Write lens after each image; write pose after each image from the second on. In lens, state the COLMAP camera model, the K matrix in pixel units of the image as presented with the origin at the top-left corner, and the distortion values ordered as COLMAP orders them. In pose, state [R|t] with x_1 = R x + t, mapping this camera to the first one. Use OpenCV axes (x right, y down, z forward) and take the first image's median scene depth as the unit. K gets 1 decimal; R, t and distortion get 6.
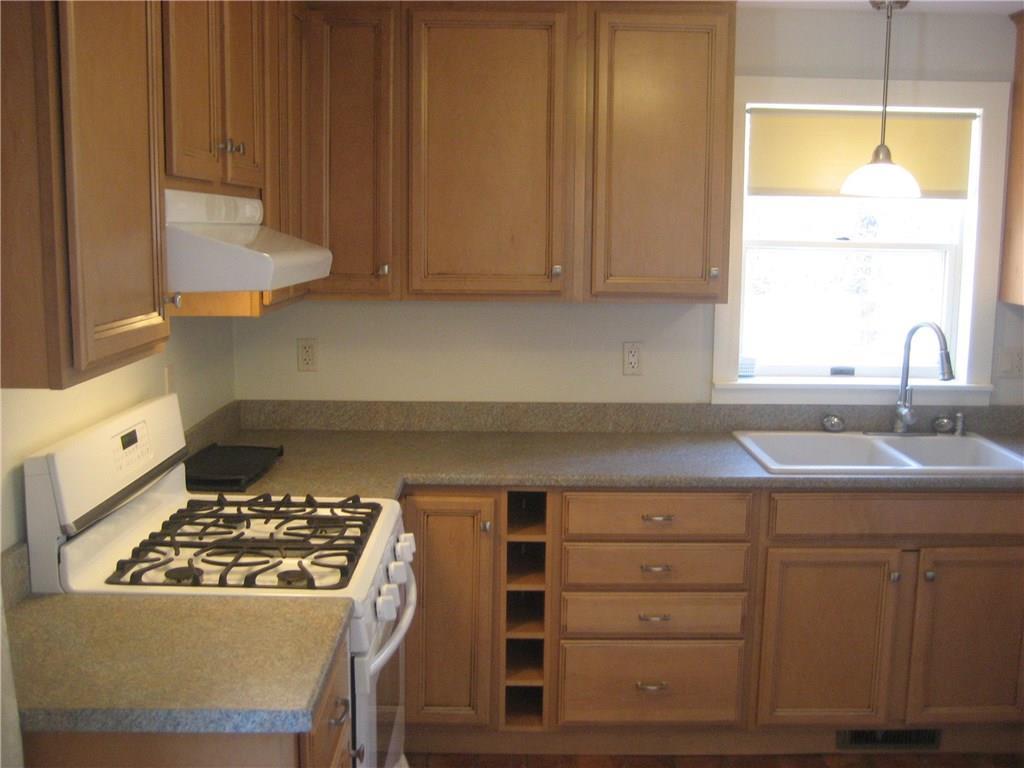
lens RADIAL K [[1043.6, 0, 512.0], [0, 1043.6, 384.0], [0, 0, 1]] dist [-0.143530, 0.171823]
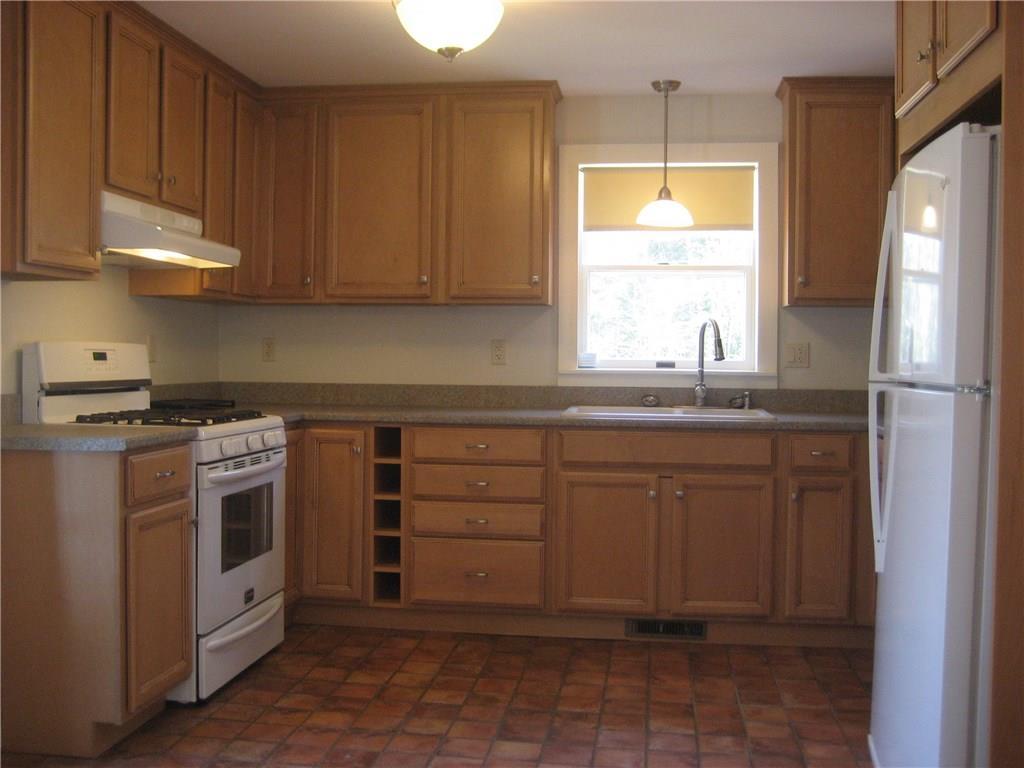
lens RADIAL K [[1043.6, 0, 512.0], [0, 1043.6, 384.0], [0, 0, 1]] dist [-0.143530, 0.171823]
pose [[0.990220, 0.003871, -0.139462, 0.371964], [-0.020932, 0.992422, -0.121077, 0.208240], [0.137936, 0.122812, 0.982797, -0.371654]]
